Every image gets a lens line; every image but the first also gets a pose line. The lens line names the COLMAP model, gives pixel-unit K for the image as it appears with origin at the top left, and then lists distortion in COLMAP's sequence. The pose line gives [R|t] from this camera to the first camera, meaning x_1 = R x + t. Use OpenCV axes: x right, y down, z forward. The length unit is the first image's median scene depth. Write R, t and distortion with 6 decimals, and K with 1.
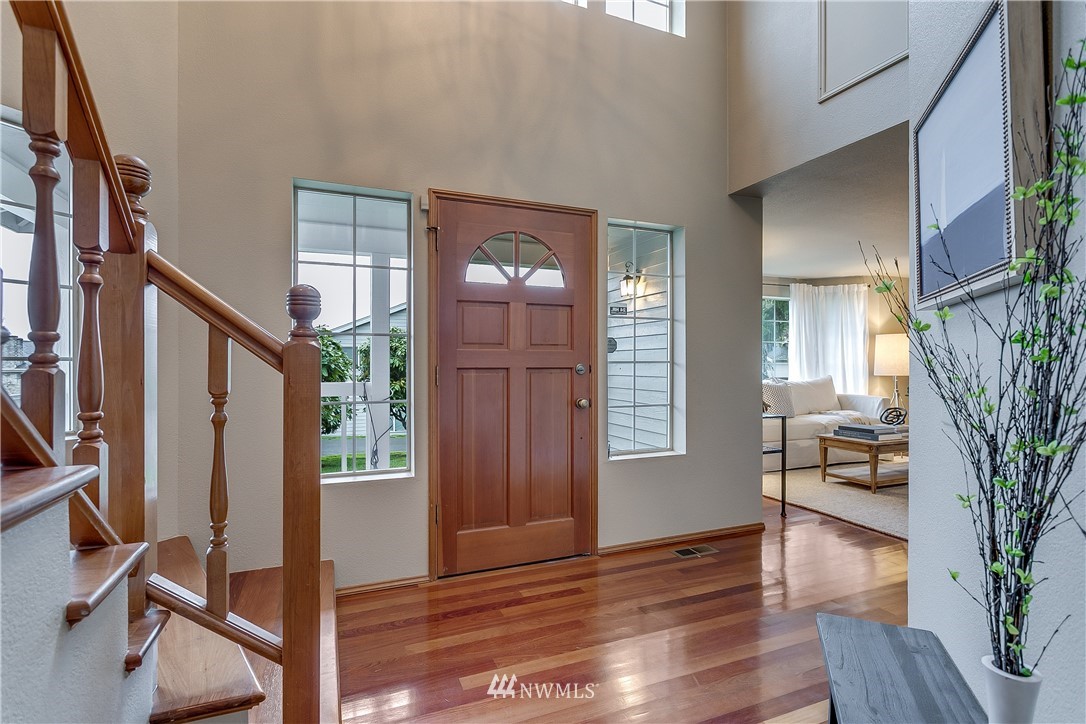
lens RADIAL K [[542.4, 0, 536.7], [0, 542.4, 362.1], [0, 0, 1]] dist [-0.015207, 0.005652]
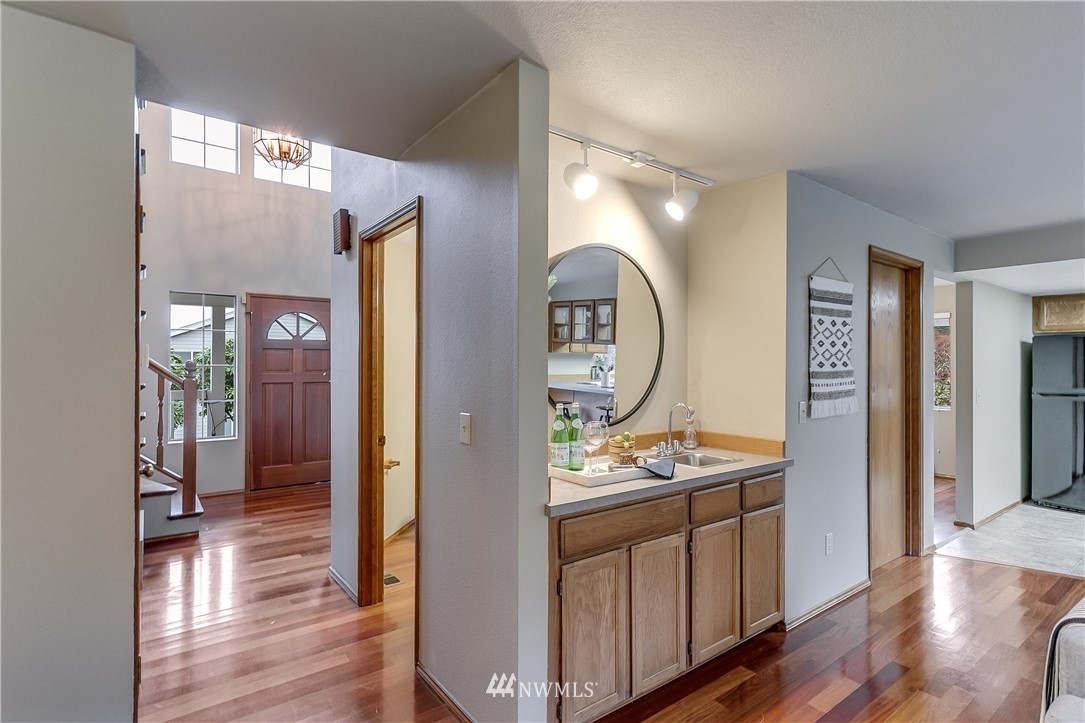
lens RADIAL K [[541.9, 0, 545.4], [0, 541.9, 360.2], [0, 0, 1]] dist [-0.015207, 0.005652]
pose [[0.965196, 0.001411, 0.261523, 0.332929], [0.001084, 0.999955, -0.009395, -0.052618], [-0.261524, 0.009351, 0.965152, -1.157603]]
